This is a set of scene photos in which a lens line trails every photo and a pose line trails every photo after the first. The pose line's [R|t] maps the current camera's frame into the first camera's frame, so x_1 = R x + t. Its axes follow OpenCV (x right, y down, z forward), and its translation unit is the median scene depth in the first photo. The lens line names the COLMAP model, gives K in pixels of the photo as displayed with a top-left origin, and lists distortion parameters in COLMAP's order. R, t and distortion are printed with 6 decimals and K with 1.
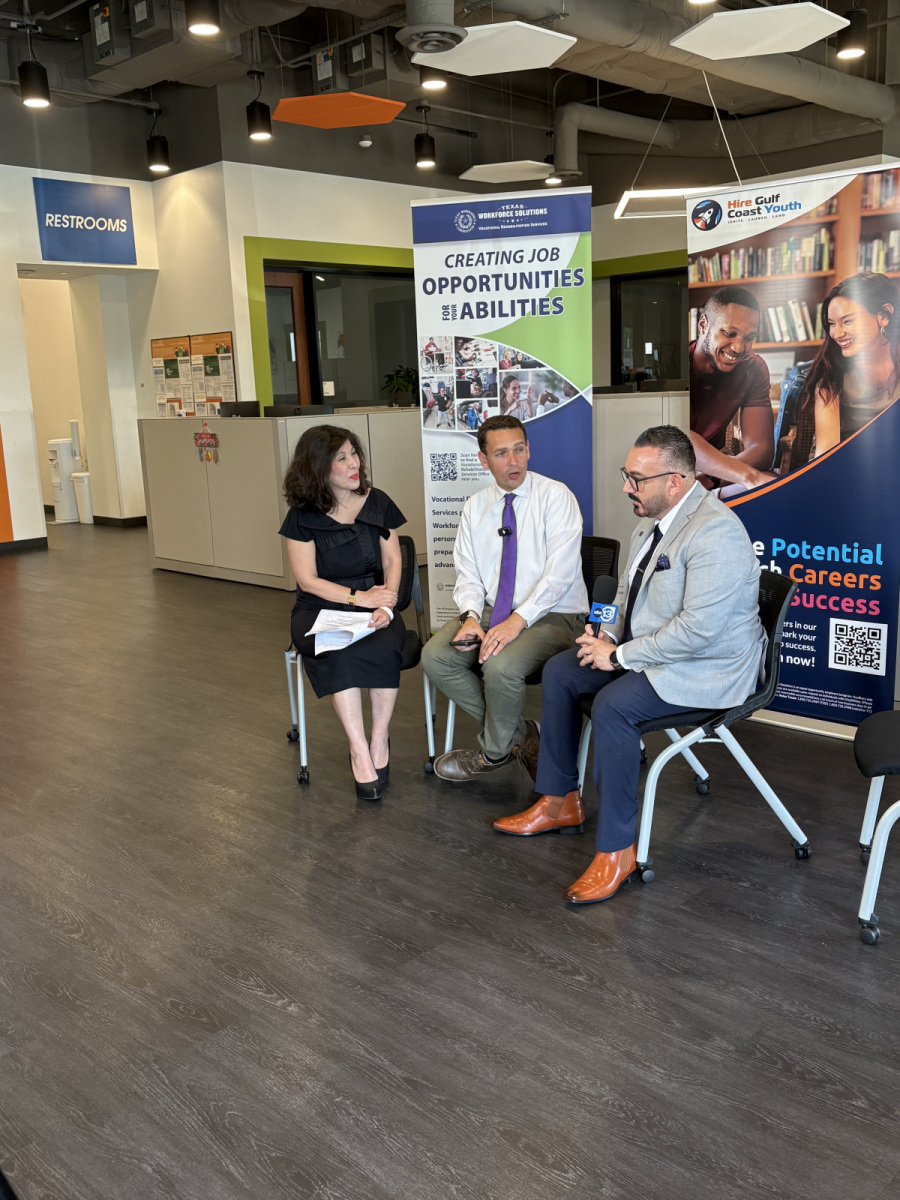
lens RADIAL K [[1109.7, 0, 459.8], [0, 1109.7, 606.2], [0, 0, 1]] dist [0.012957, 0.000000]
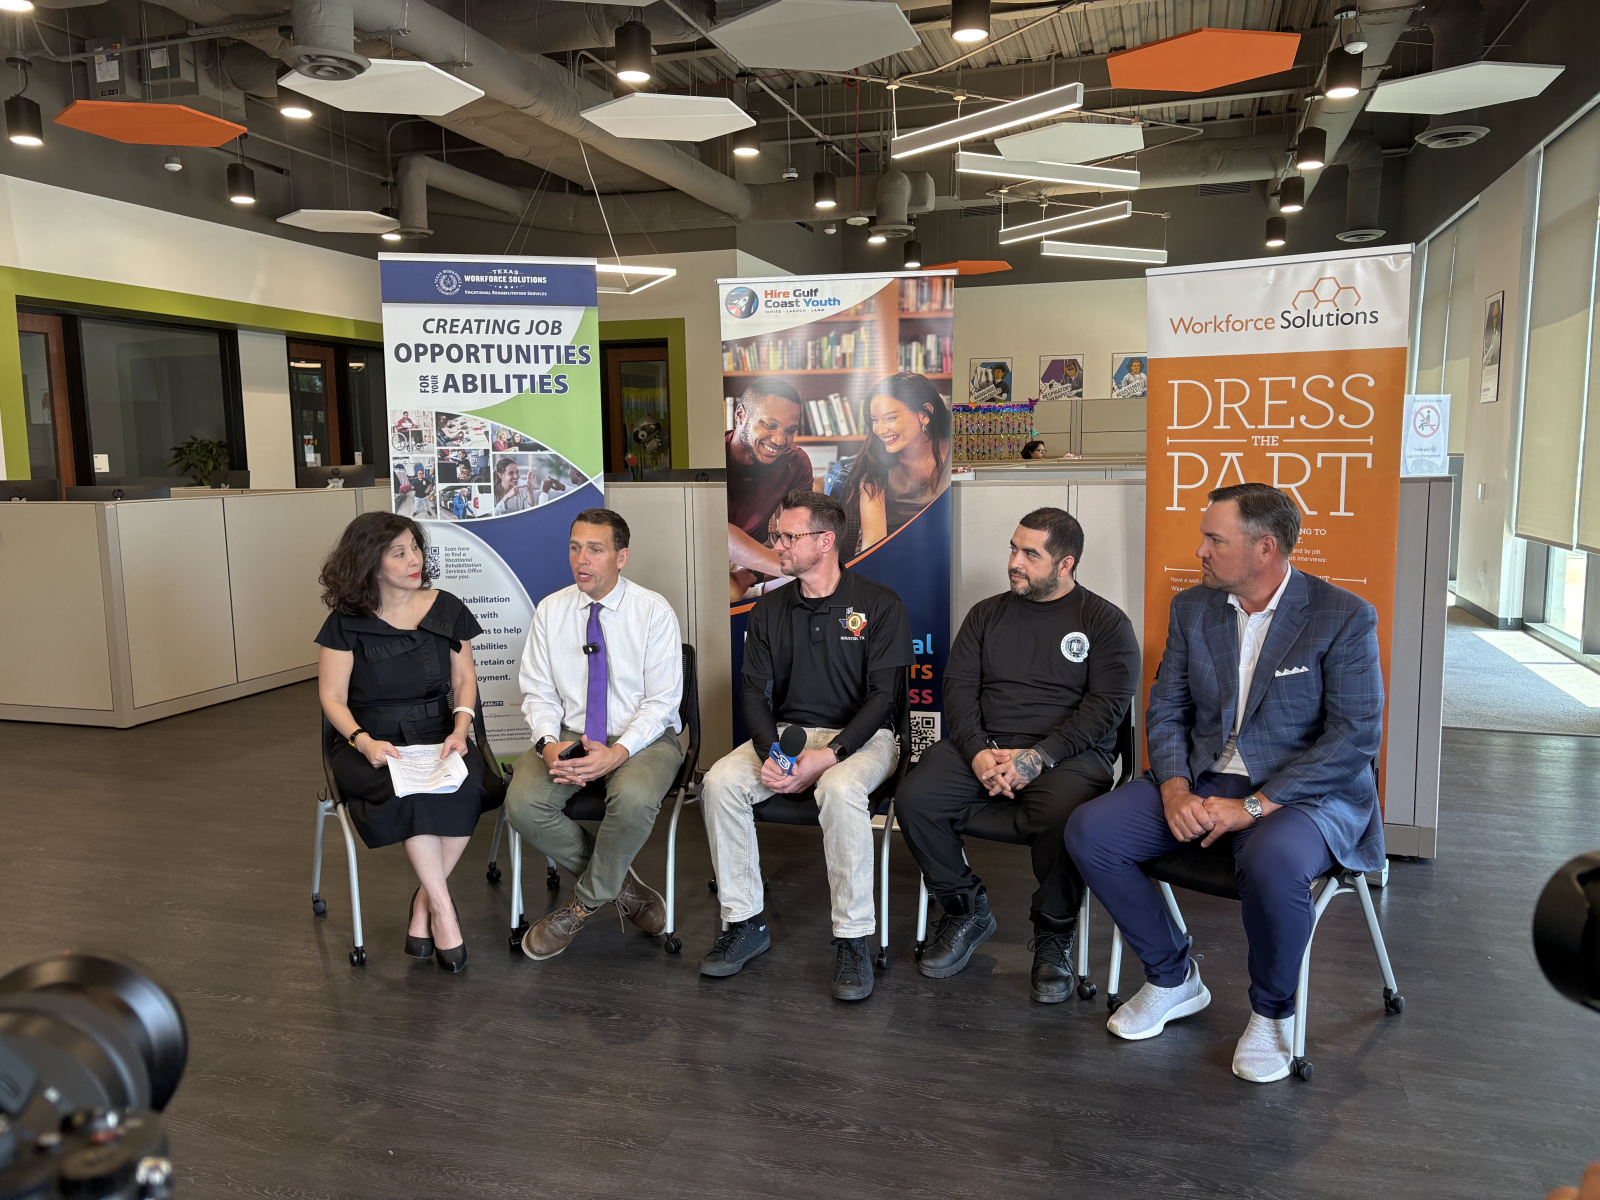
lens RADIAL K [[1207.8, 0, 824.4], [0, 1207.8, 605.2], [0, 0, 1]] dist [0.042330, -0.046395]
pose [[0.883295, -0.028961, 0.467922, -0.186540], [0.068300, 0.995391, -0.067321, -0.012023], [-0.463816, 0.091423, 0.881202, 0.053826]]
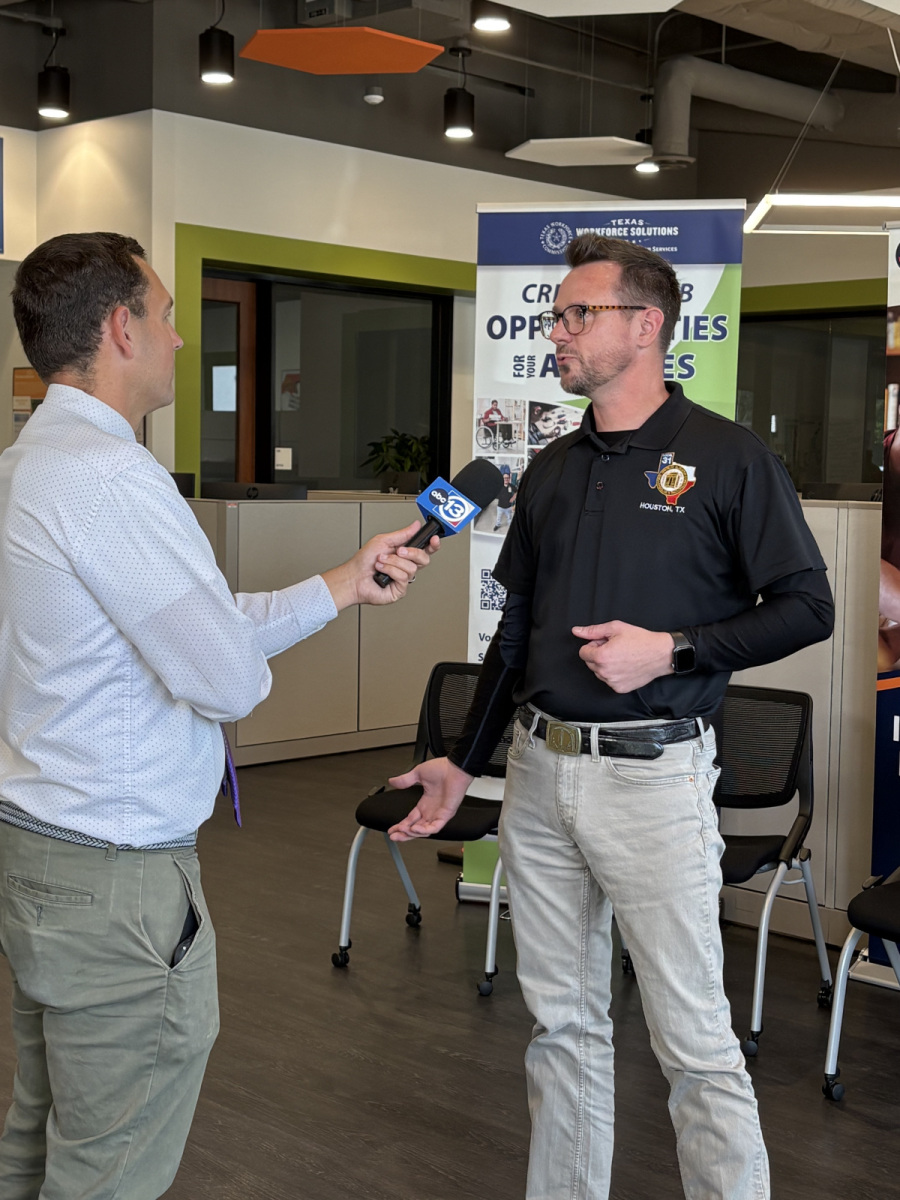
lens RADIAL K [[1809.3, 0, 448.6], [0, 1809.3, 587.1], [0, 0, 1]] dist [0.119400, 0.000000]
pose [[0.998154, 0.060724, 0.001287, -0.049879], [-0.060071, 0.990096, -0.126895, 0.012724], [-0.008980, 0.126583, 0.991915, -0.083087]]
